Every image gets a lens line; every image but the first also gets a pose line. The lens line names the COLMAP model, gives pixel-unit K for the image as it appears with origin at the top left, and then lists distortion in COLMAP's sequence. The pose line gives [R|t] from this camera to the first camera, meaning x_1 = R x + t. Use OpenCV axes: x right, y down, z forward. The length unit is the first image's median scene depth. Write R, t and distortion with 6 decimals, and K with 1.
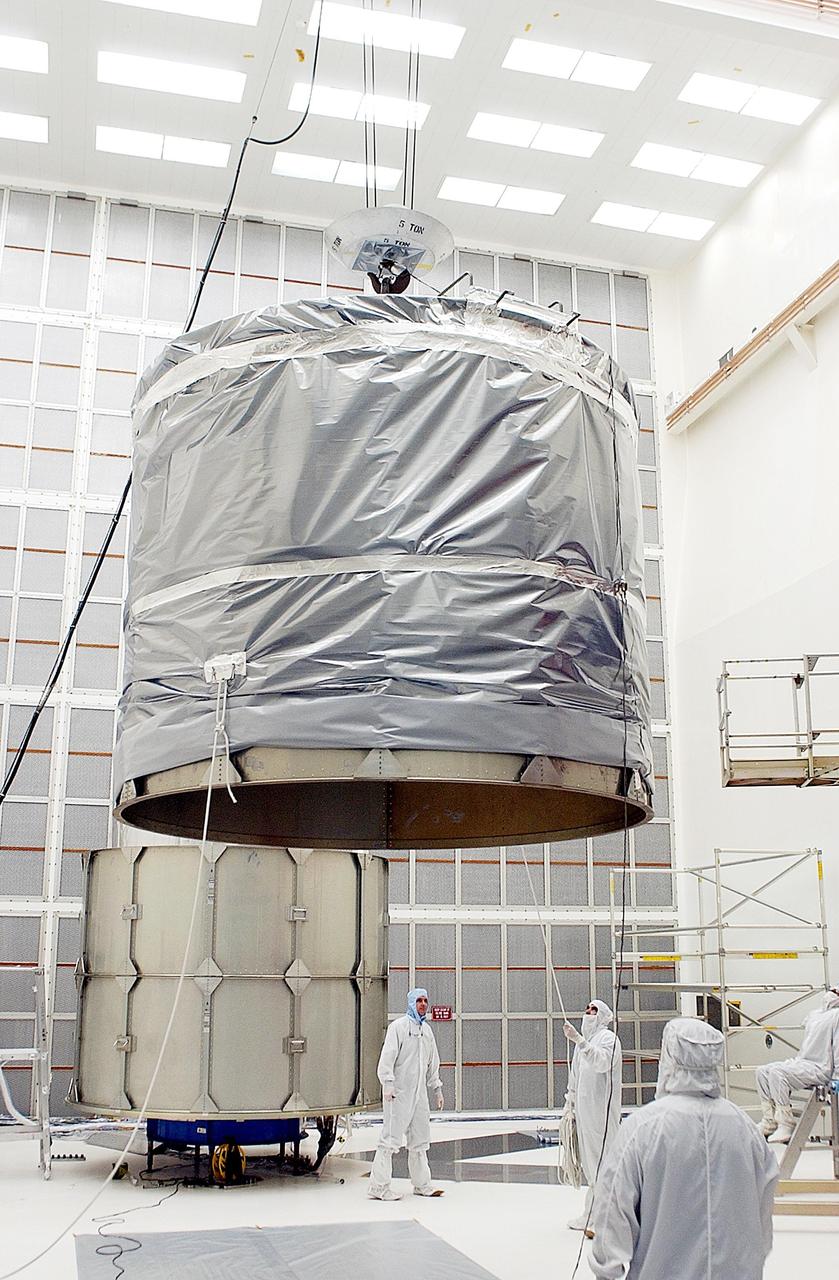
lens RADIAL K [[1328.2, 0, 419.5], [0, 1328.2, 640.0], [0, 0, 1]] dist [-0.123805, 0.131383]
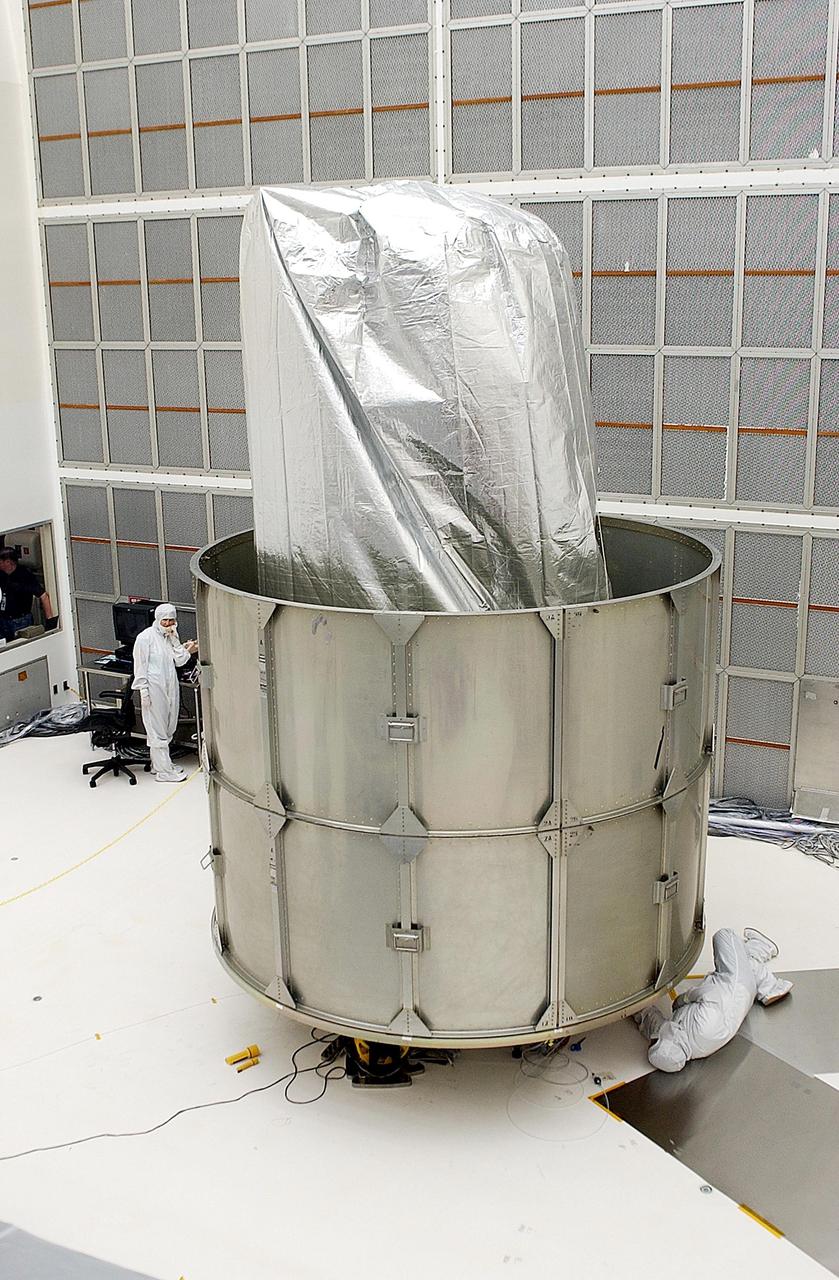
lens RADIAL K [[1328.2, 0, 419.5], [0, 1328.2, 640.0], [0, 0, 1]] dist [-0.123805, 0.131383]
pose [[0.747104, 0.163081, -0.644391, 0.248932], [0.179829, 0.883696, 0.432137, -0.059229], [0.639920, -0.438732, 0.630886, 0.637943]]
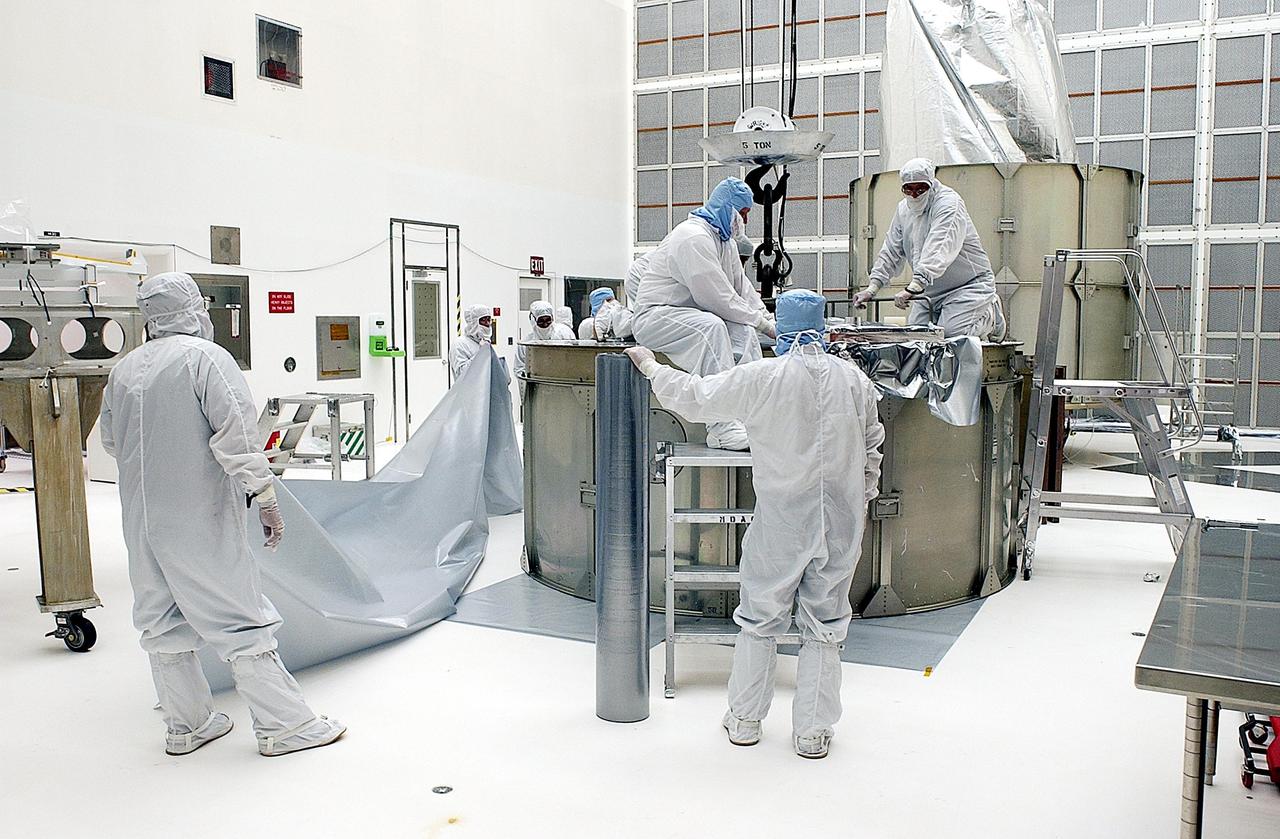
lens RADIAL K [[1105.6, 0, 629.4], [0, 1105.6, 419.0], [0, 0, 1]] dist [-0.106964, 0.081370]
pose [[0.732925, 0.057121, -0.677908, 0.275281], [0.167493, 0.950645, 0.261188, 0.071467], [0.659369, -0.304976, 0.687184, 0.139026]]
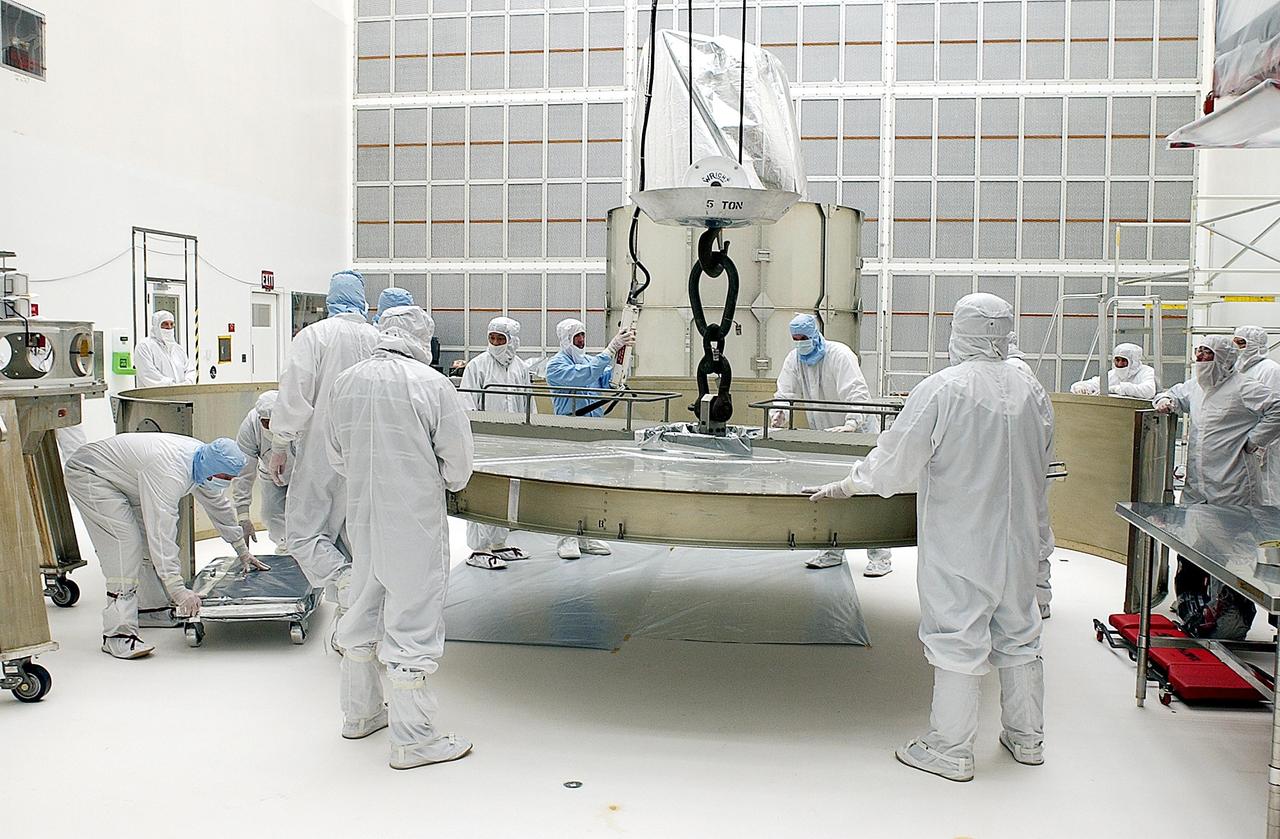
lens RADIAL K [[1105.6, 0, 629.4], [0, 1105.6, 419.0], [0, 0, 1]] dist [-0.106964, 0.081370]
pose [[0.917912, 0.035669, -0.395178, 0.183435], [0.088355, 0.952571, 0.291208, 0.046270], [0.386822, -0.302219, 0.871225, 0.045946]]
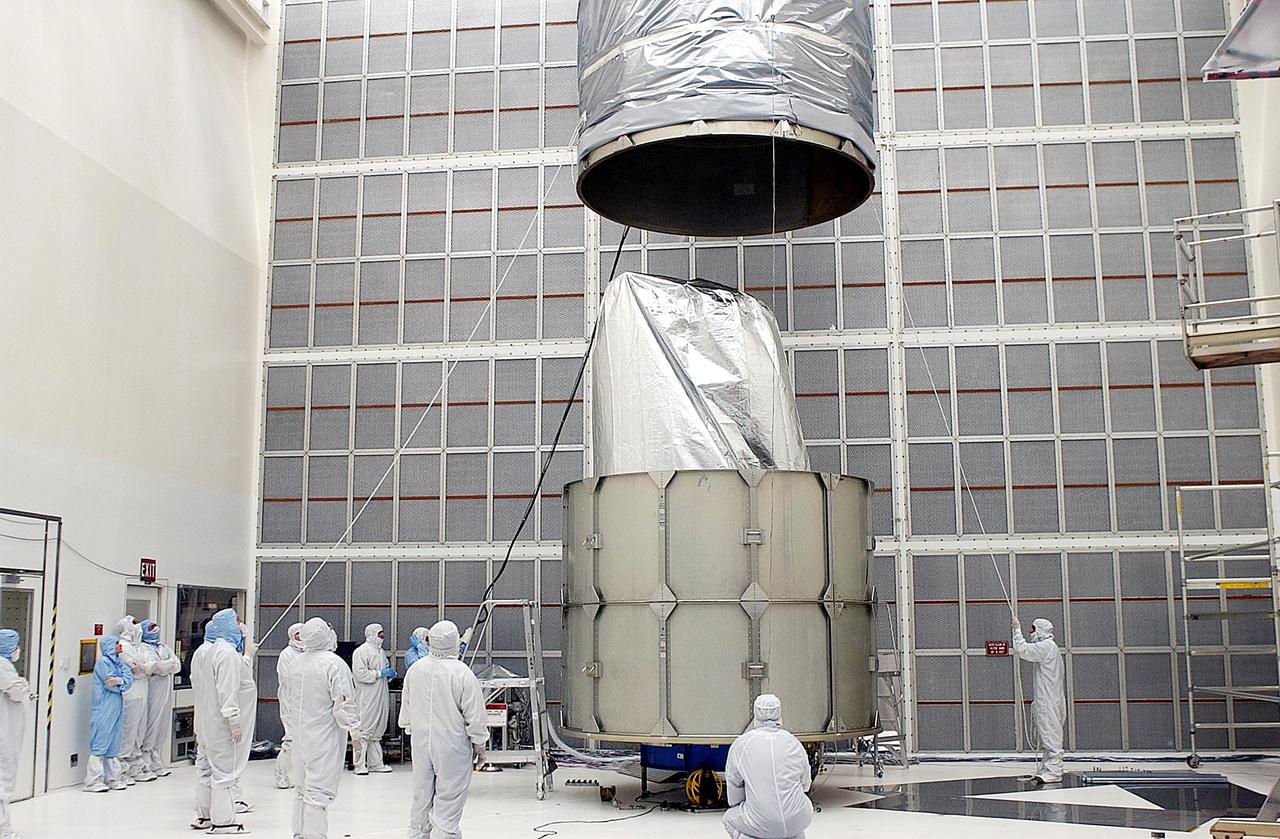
lens RADIAL K [[1328.2, 0, 634.4], [0, 1328.2, 420.2], [0, 0, 1]] dist [-0.123805, 0.131383]
pose [[0.927221, -0.066368, -0.368586, 0.181824], [0.097118, 0.993116, 0.065489, 0.047617], [0.361702, -0.096519, 0.927284, 0.070279]]
